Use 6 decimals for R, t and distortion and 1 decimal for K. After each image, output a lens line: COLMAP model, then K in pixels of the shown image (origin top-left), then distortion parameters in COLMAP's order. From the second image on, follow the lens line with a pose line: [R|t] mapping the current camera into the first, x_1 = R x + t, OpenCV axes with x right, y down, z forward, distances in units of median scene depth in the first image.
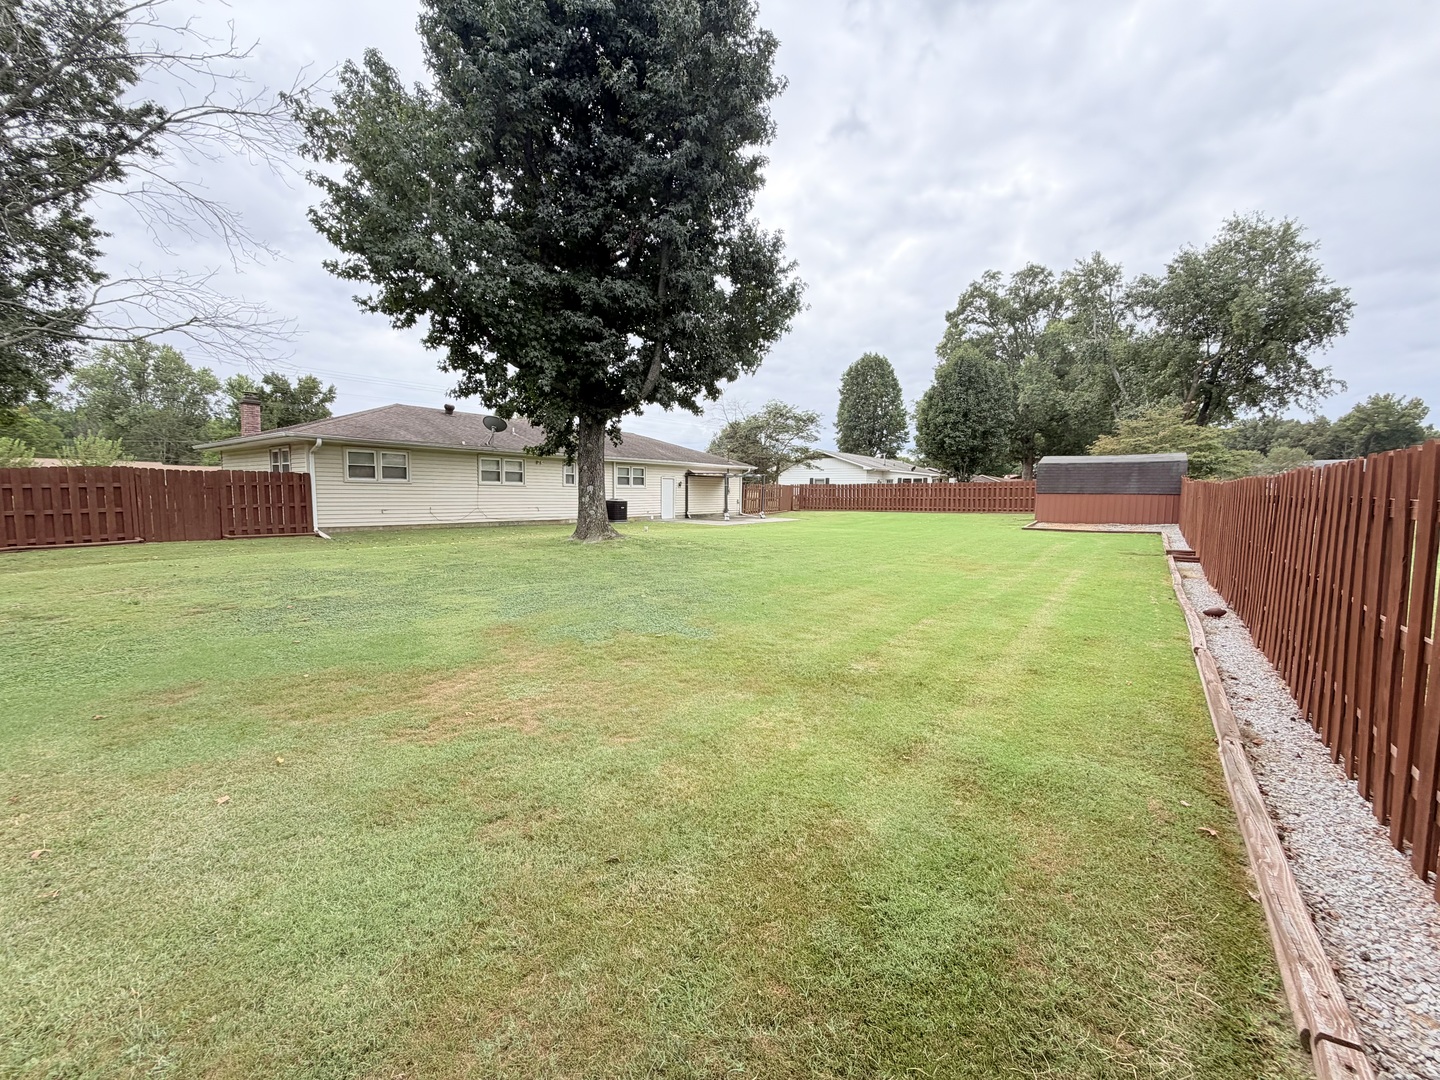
lens RADIAL K [[577.9, 0, 724.7], [0, 577.9, 543.1], [0, 0, 1]] dist [0.002219, 0.000397]
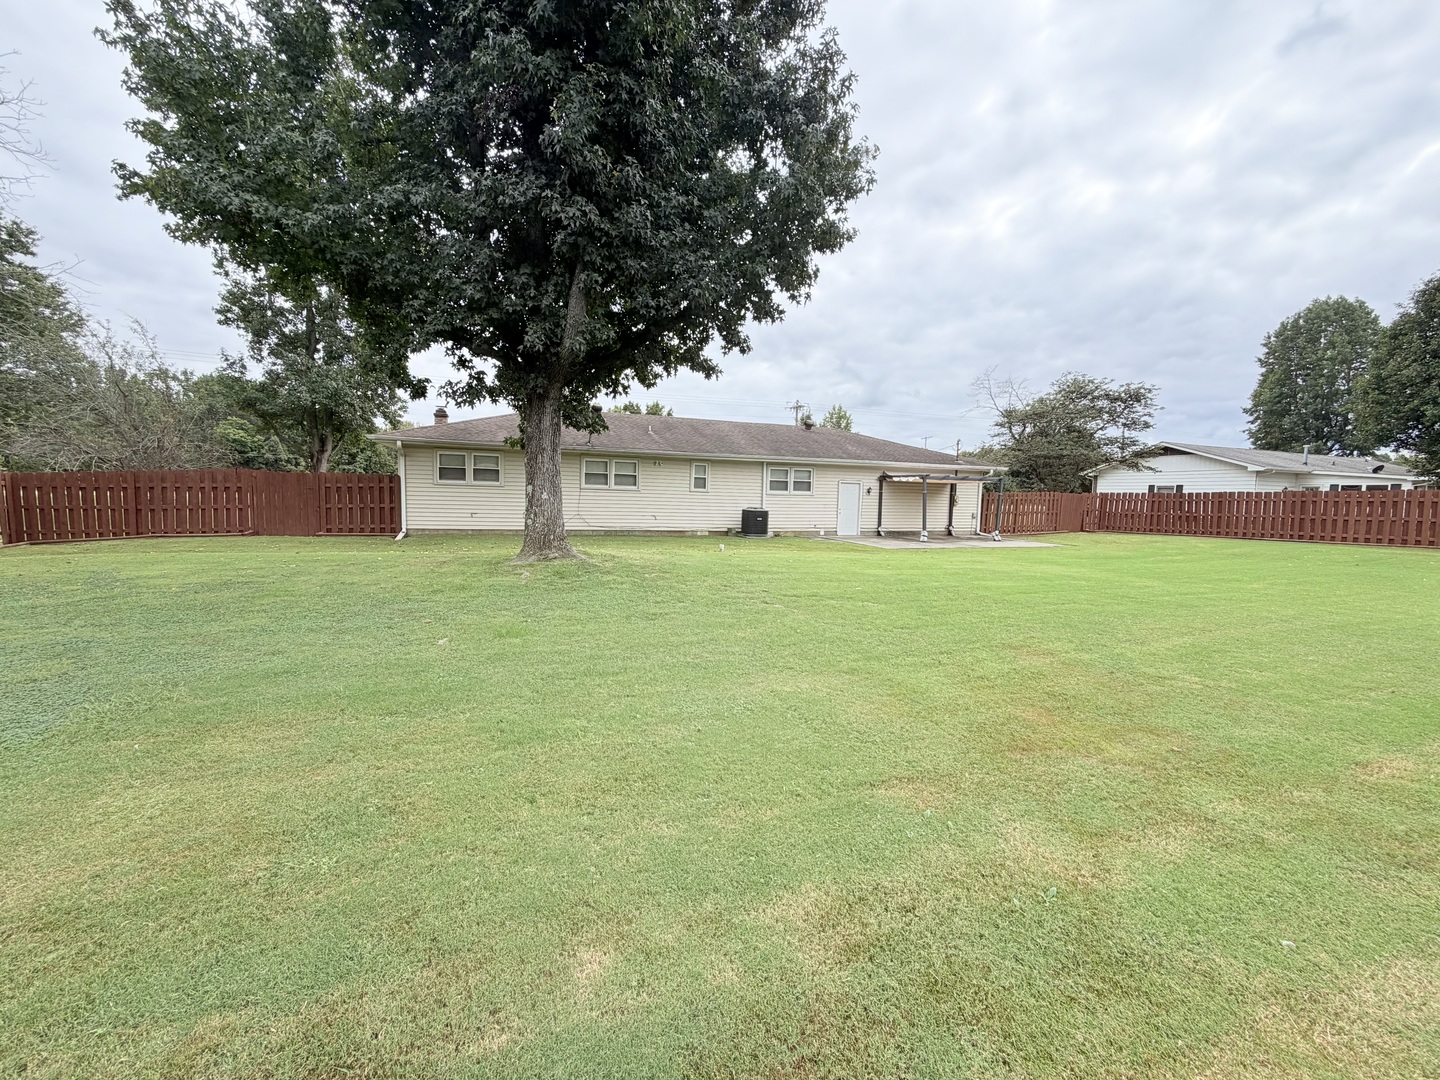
lens RADIAL K [[577.9, 0, 716.4], [0, 577.9, 541.4], [0, 0, 1]] dist [0.002219, 0.000397]
pose [[0.832430, 0.051378, -0.551744, 0.170995], [-0.063083, 0.998006, -0.002242, -0.020177], [0.550528, 0.036672, 0.834011, 0.249050]]
